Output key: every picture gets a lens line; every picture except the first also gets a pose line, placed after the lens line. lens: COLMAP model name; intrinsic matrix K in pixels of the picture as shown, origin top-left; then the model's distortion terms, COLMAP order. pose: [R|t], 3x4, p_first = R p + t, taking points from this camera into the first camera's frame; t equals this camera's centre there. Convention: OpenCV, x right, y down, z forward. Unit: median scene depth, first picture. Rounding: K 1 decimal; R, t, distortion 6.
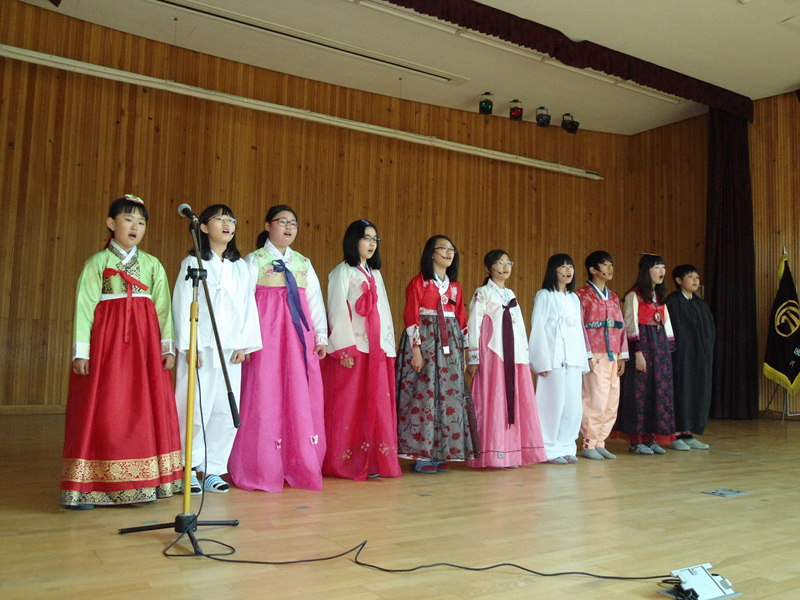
lens RADIAL K [[713.0, 0, 388.3], [0, 713.0, 301.6], [0, 0, 1]] dist [-0.024444, -0.003581]
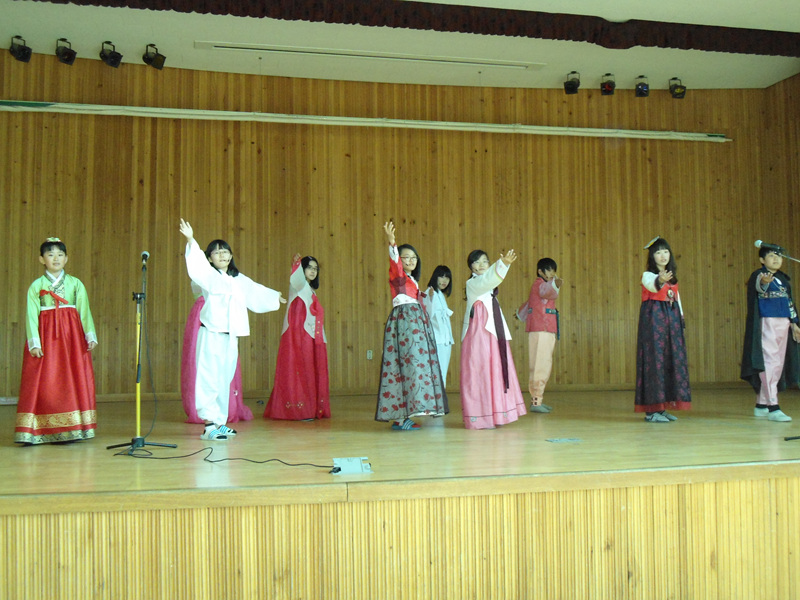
lens RADIAL K [[863.3, 0, 404.6], [0, 863.3, 301.9], [0, 0, 1]] dist [-0.036139, 0.018997]
pose [[0.947198, -0.050604, -0.316631, 0.289638], [0.058169, 0.998202, 0.014480, -0.005981], [0.315329, -0.032134, 0.948438, -0.225615]]
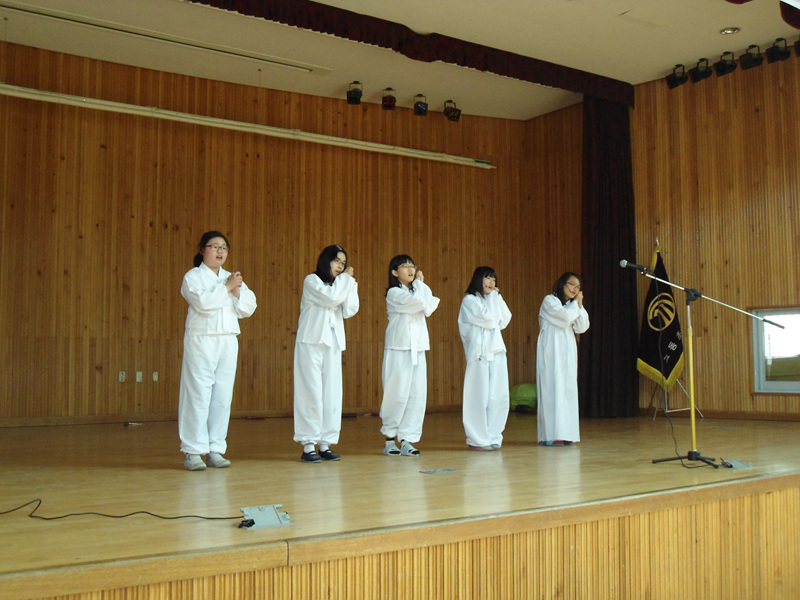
lens RADIAL K [[863.3, 0, 404.6], [0, 863.3, 301.9], [0, 0, 1]] dist [-0.036139, 0.018997]
pose [[0.998583, -0.025827, 0.046529, 0.148317], [0.025702, 0.999664, 0.003267, -0.002474], [-0.046598, -0.002067, 0.998912, -0.157691]]
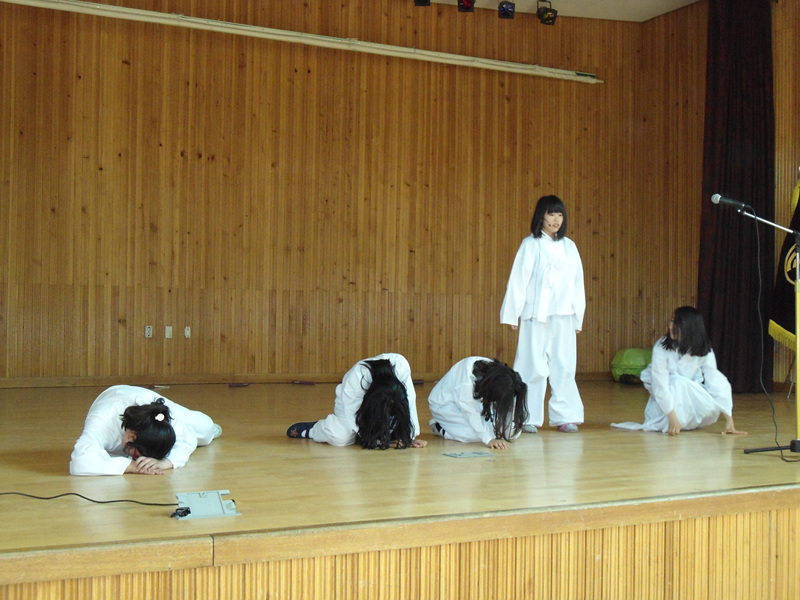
lens RADIAL K [[1019.2, 0, 400.0], [0, 1019.2, 300.0], [0, 0, 1]] dist [-0.032434, 0.106461]
pose [[0.996548, -0.015088, -0.081639, 0.204371], [0.019389, 0.998451, 0.052148, -0.000701], [0.080726, -0.053551, 0.995297, -0.135346]]
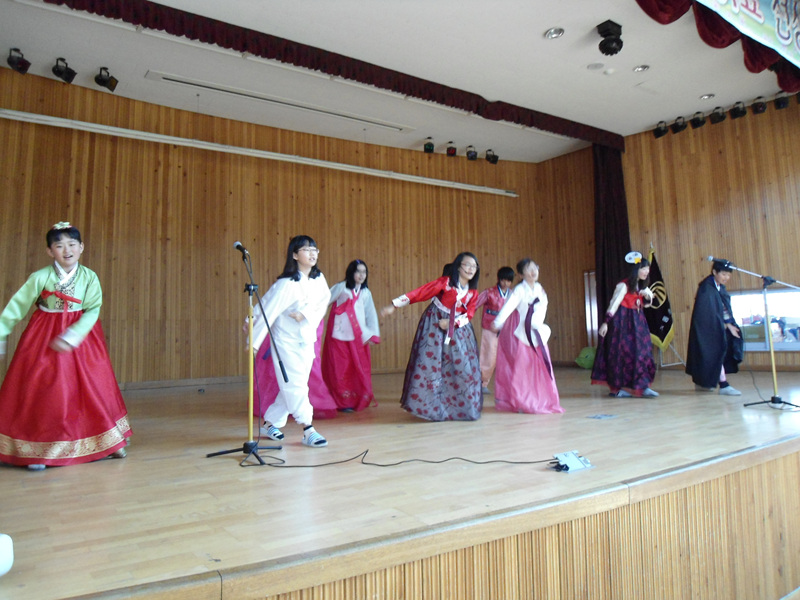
lens RADIAL K [[586.8, 0, 382.9], [0, 586.8, 263.7], [0, 0, 1]] dist [-0.025077, -0.009714]
pose [[0.998034, -0.041356, 0.047085, -0.011402], [0.043590, 0.997922, -0.047453, -0.005548], [-0.045024, 0.049412, 0.997763, -0.095179]]
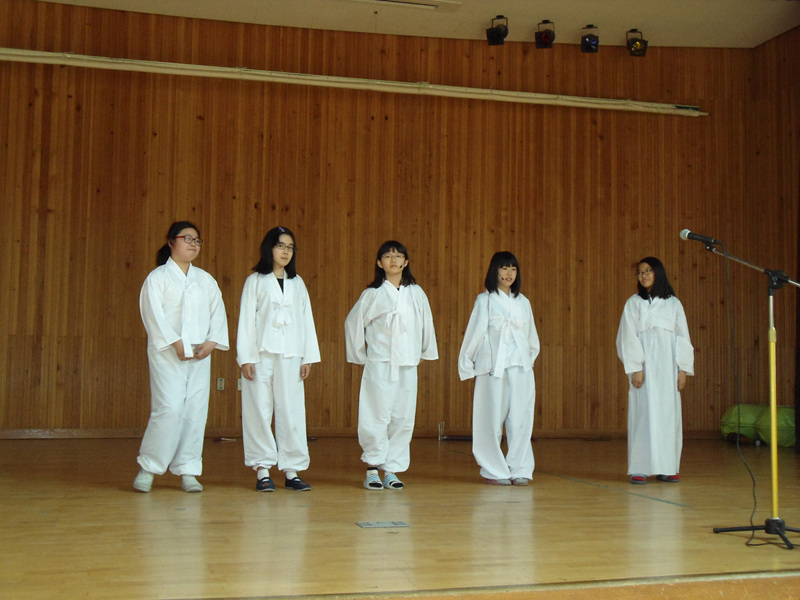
lens RADIAL K [[1019.2, 0, 400.0], [0, 1019.2, 300.0], [0, 0, 1]] dist [-0.032434, 0.106461]
pose [[0.958449, -0.032242, -0.283436, 0.345426], [0.032783, 0.999458, -0.002836, 0.004432], [0.283374, -0.006573, 0.958987, -0.061673]]
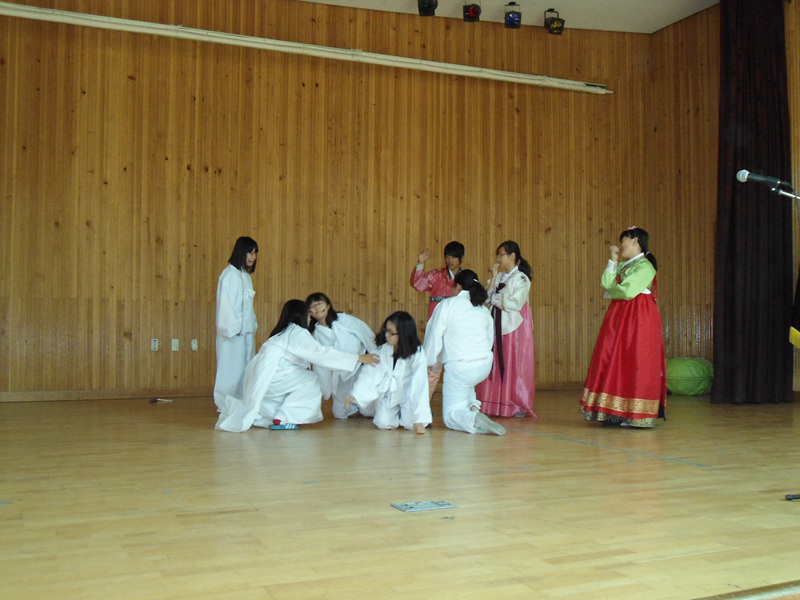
lens RADIAL K [[857.7, 0, 405.3], [0, 857.7, 298.9], [0, 0, 1]] dist [-0.037835, 0.025324]
pose [[0.990390, -0.027271, -0.135590, 0.238528], [0.031969, 0.998957, 0.032594, 0.014720], [0.134559, -0.036616, 0.990229, 0.062439]]
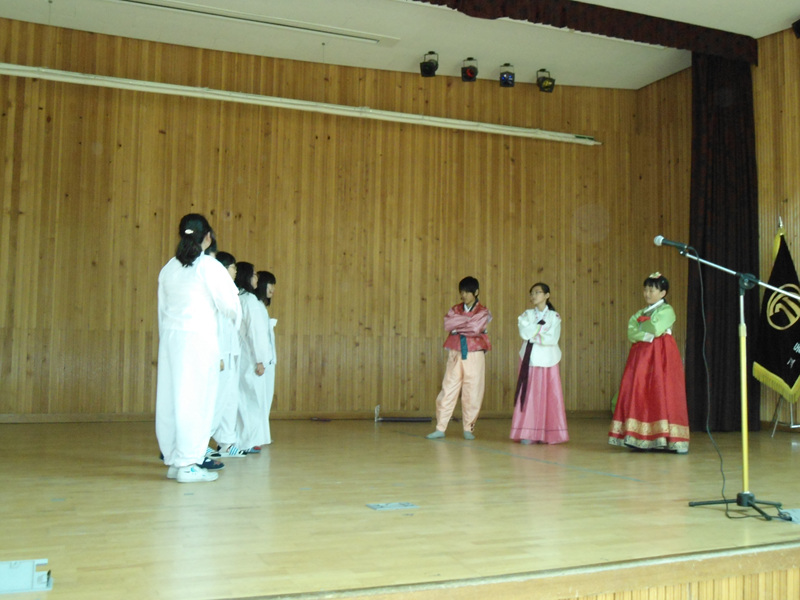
lens RADIAL K [[857.7, 0, 405.3], [0, 857.7, 298.9], [0, 0, 1]] dist [-0.037835, 0.025324]
pose [[0.987332, -0.023931, -0.156851, 0.273239], [0.024164, 0.999708, -0.000425, 0.004550], [0.156815, -0.003370, 0.987622, -0.028638]]
